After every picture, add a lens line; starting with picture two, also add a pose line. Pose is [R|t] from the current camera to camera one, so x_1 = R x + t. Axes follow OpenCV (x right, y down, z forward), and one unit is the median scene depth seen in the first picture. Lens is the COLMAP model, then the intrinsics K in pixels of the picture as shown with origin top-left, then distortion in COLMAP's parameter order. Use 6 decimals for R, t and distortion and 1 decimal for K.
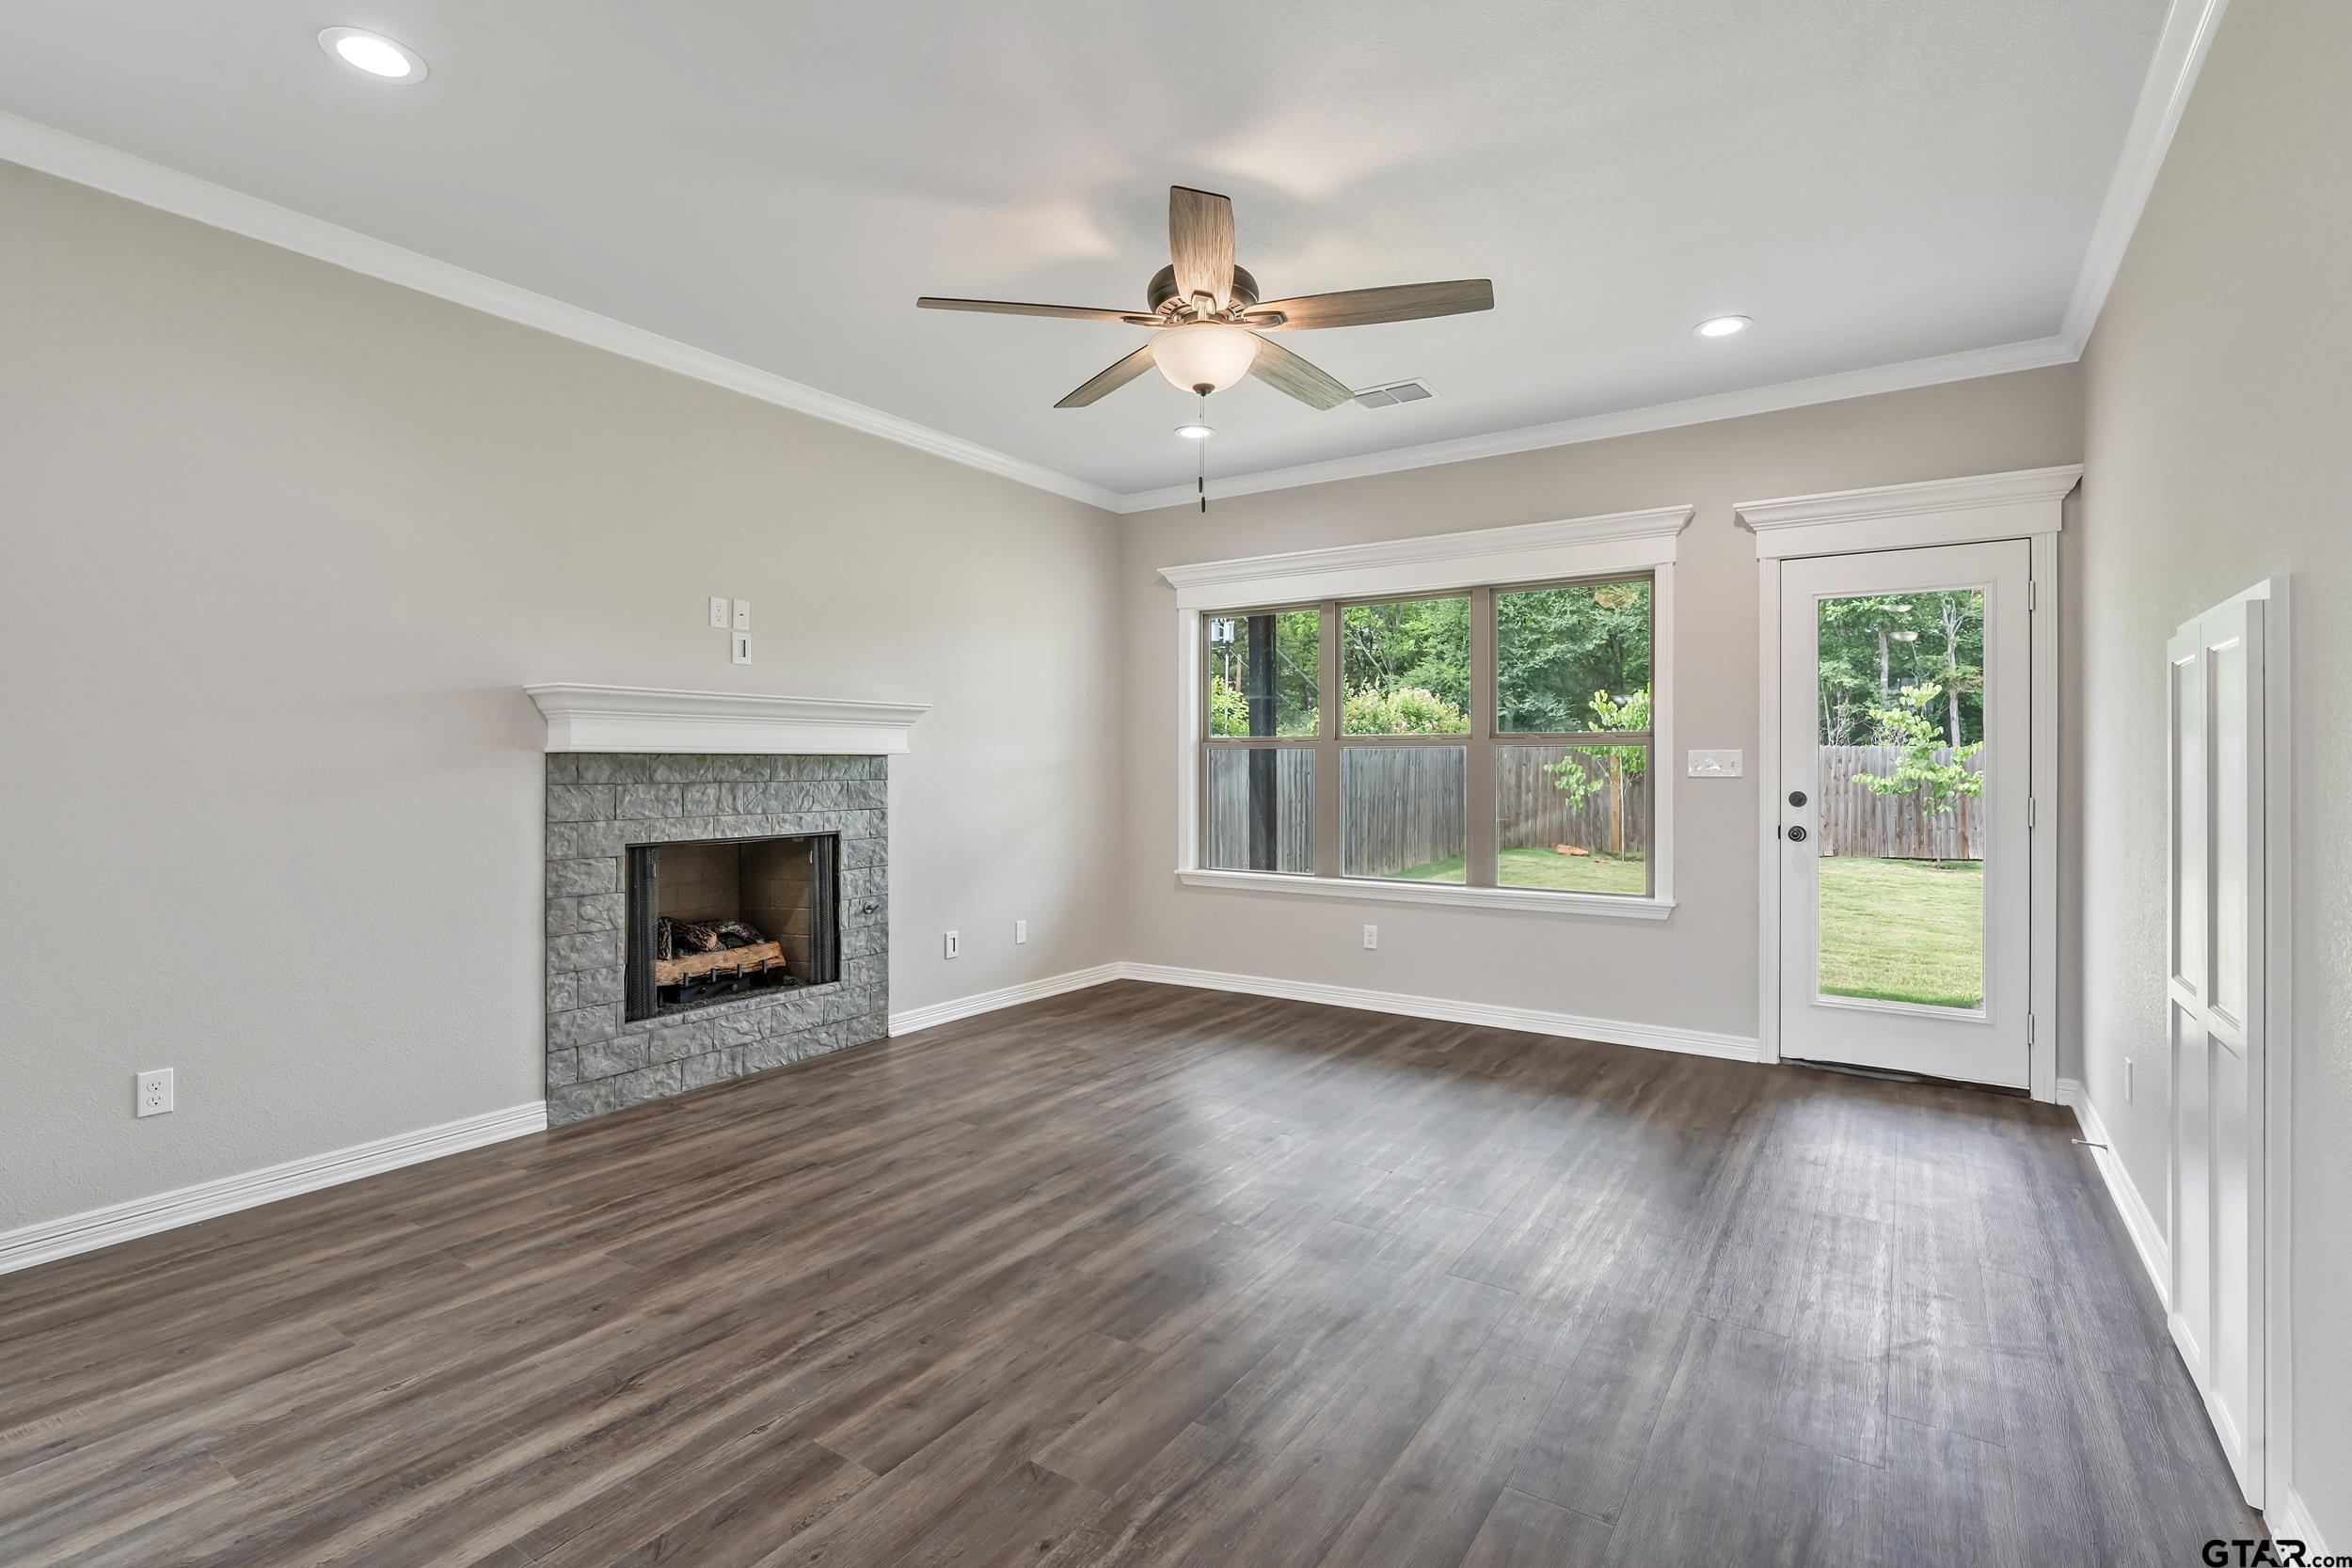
lens RADIAL K [[1102.4, 0, 1174.5], [0, 1102.4, 767.8], [0, 0, 1]] dist [0.001157, 0.000836]
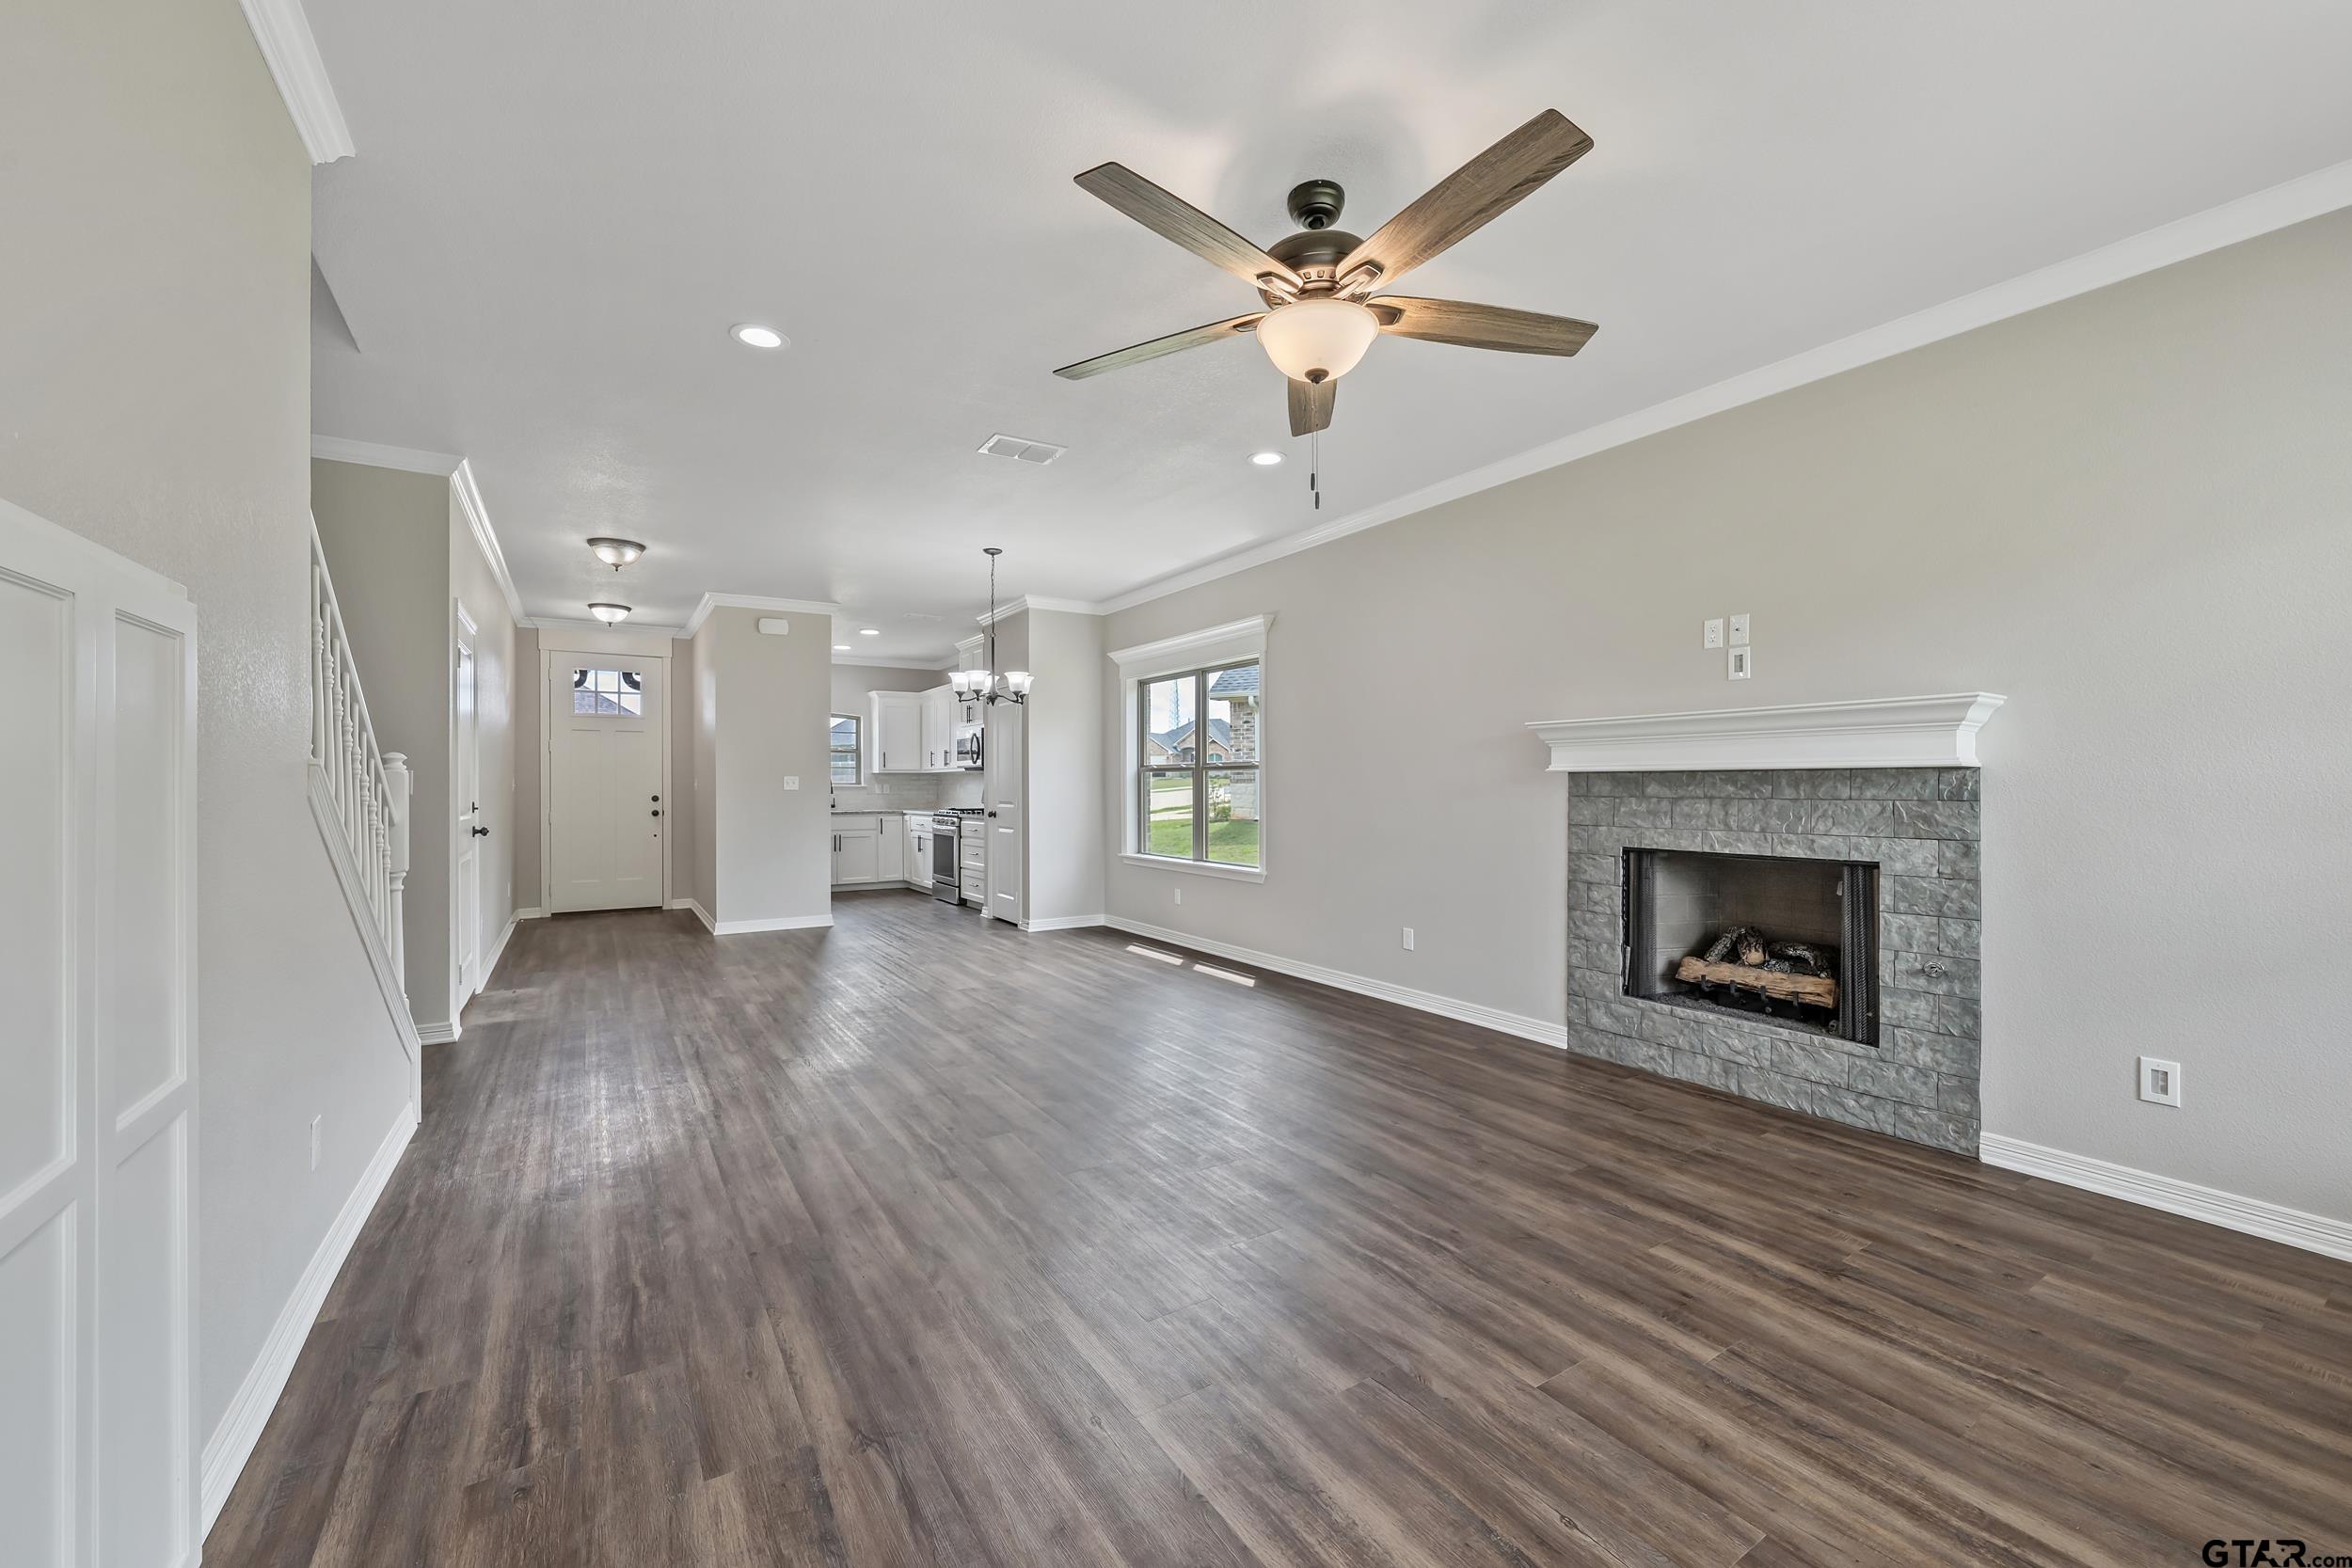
lens RADIAL K [[921.9, 0, 1176.7], [0, 921.9, 779.5], [0, 0, 1]] dist [-0.002988, 0.000006]
pose [[-0.400586, -0.005479, -0.916243, 0.576471], [-0.003575, 0.999984, -0.004417, 0.001336], [0.916252, 0.001506, -0.400599, 0.880331]]
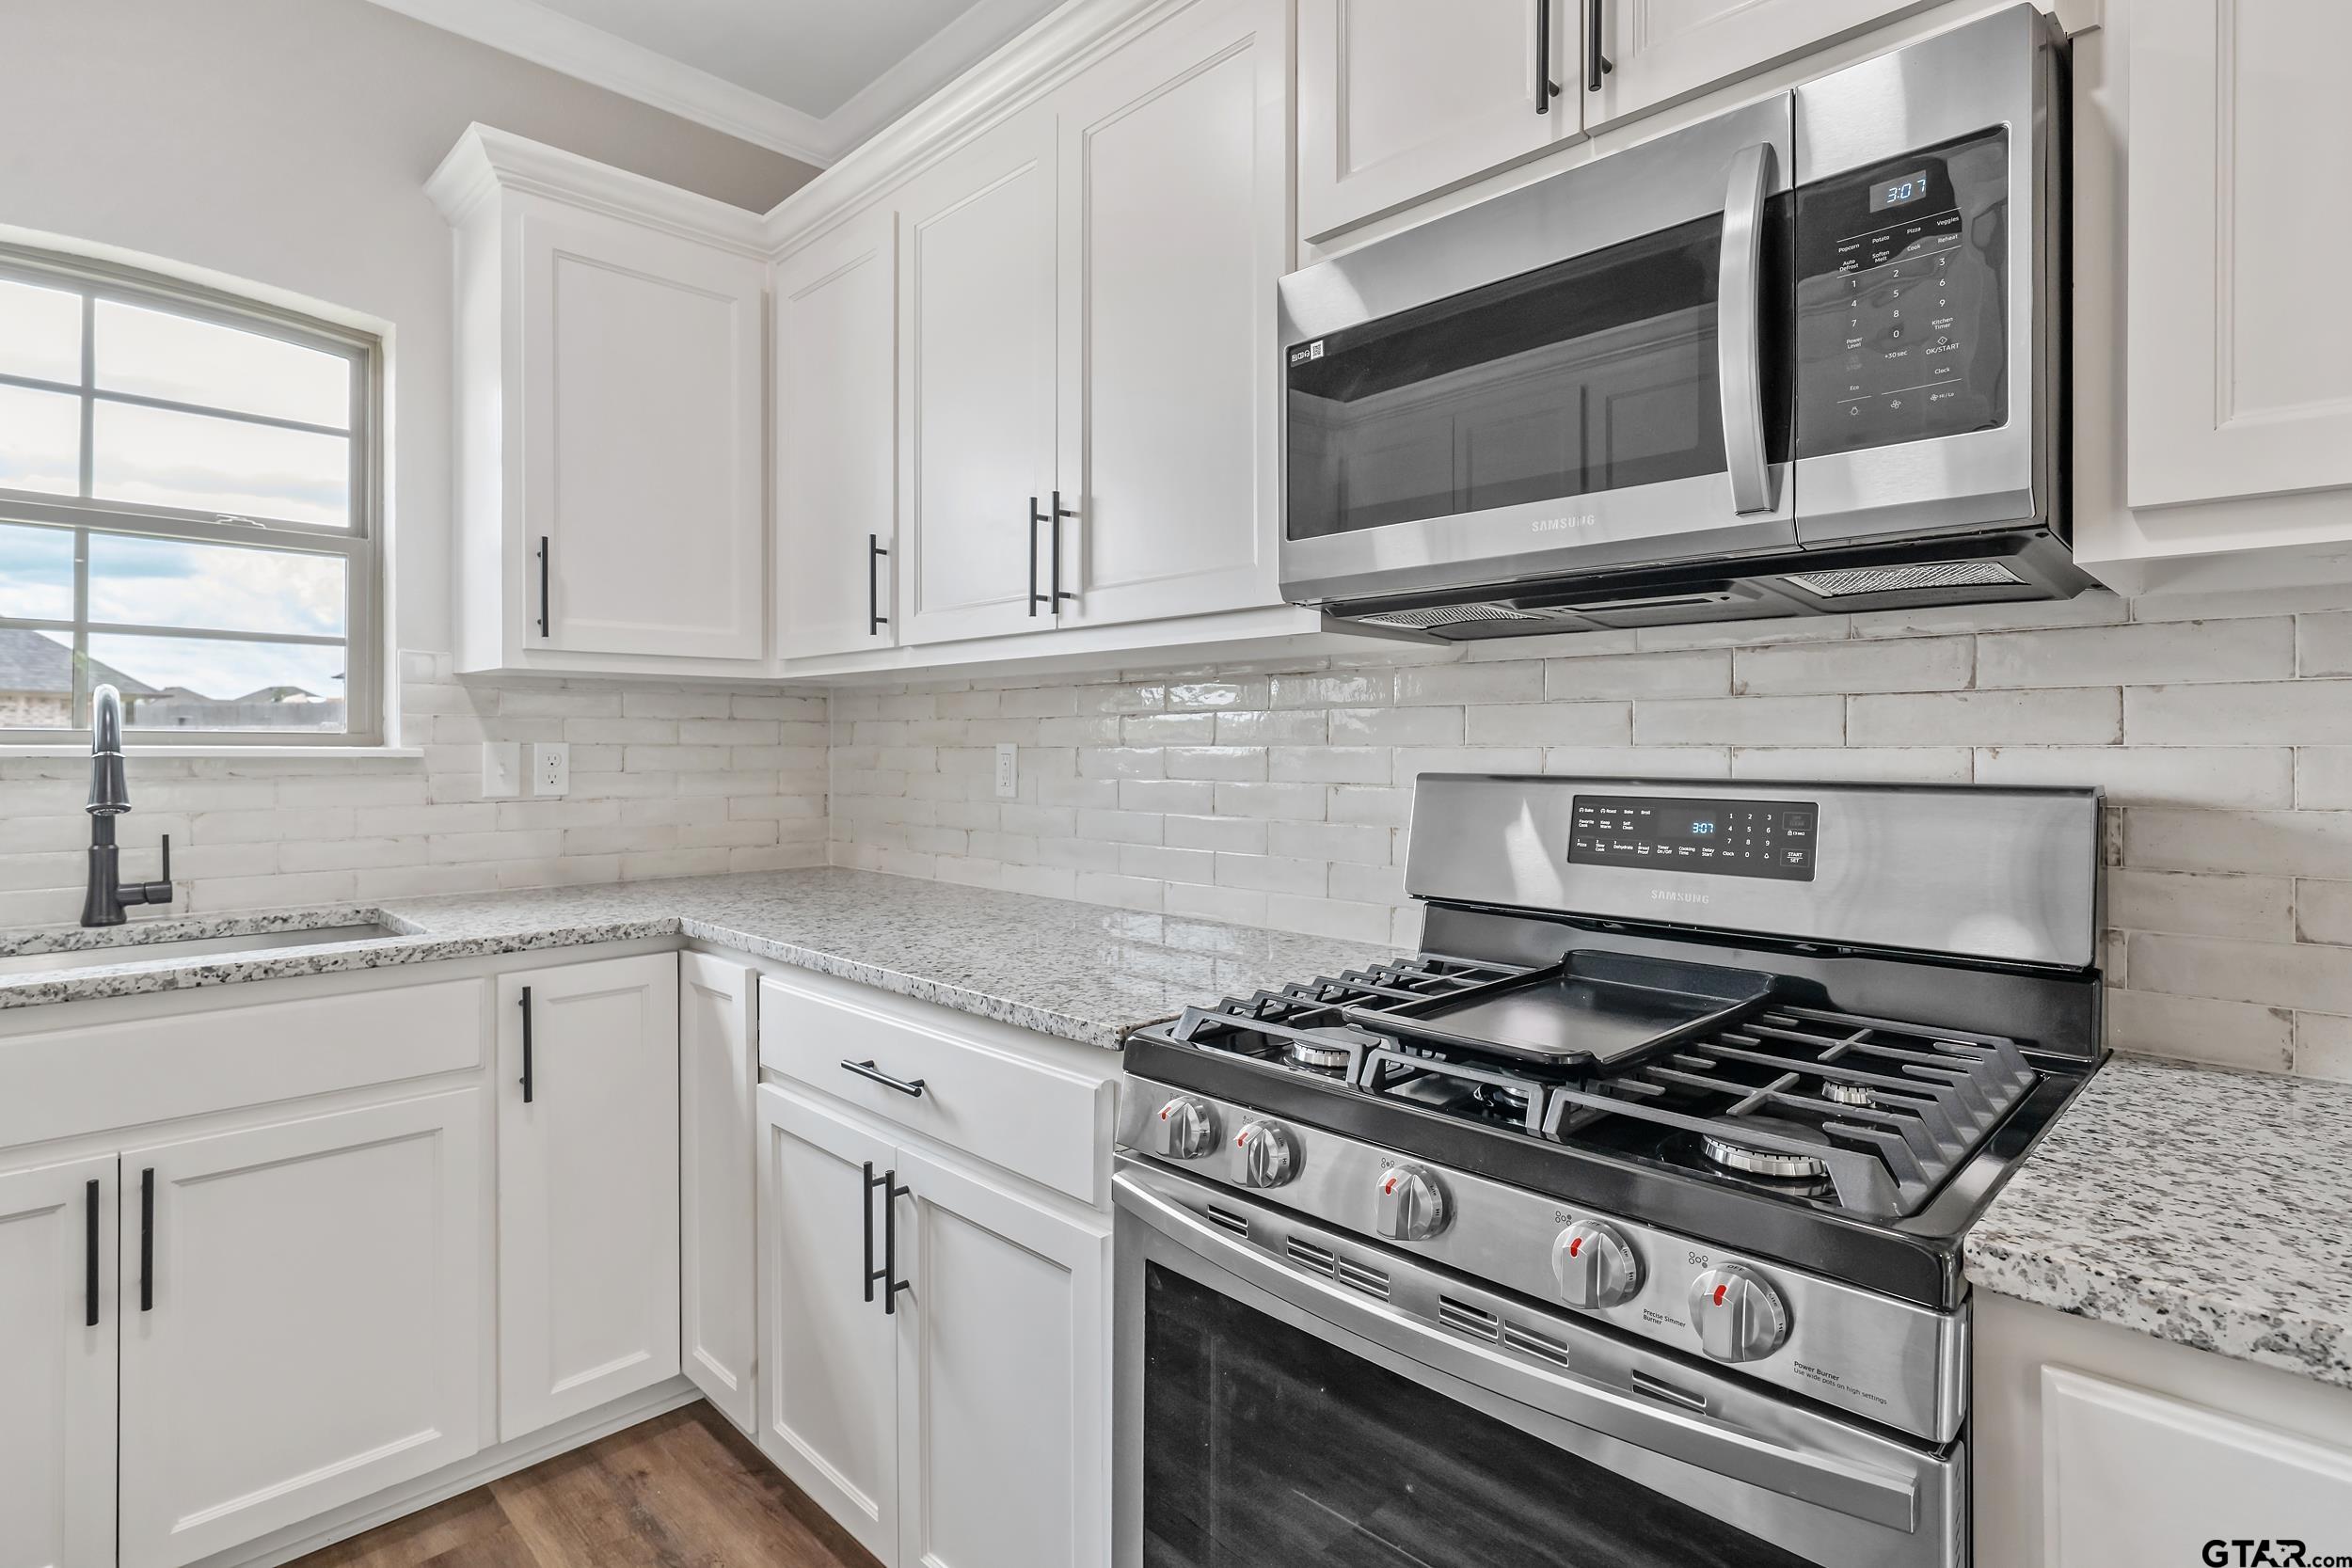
lens RADIAL K [[1167.3, 0, 1175.0], [0, 1167.3, 761.1], [0, 0, 1]] dist [0.000474, 0.001550]
pose [[-0.195388, 0.003901, -0.980718, -1.043536], [-0.012379, 0.999903, 0.006444, 0.008158], [0.980648, 0.013400, -0.195321, -0.559962]]
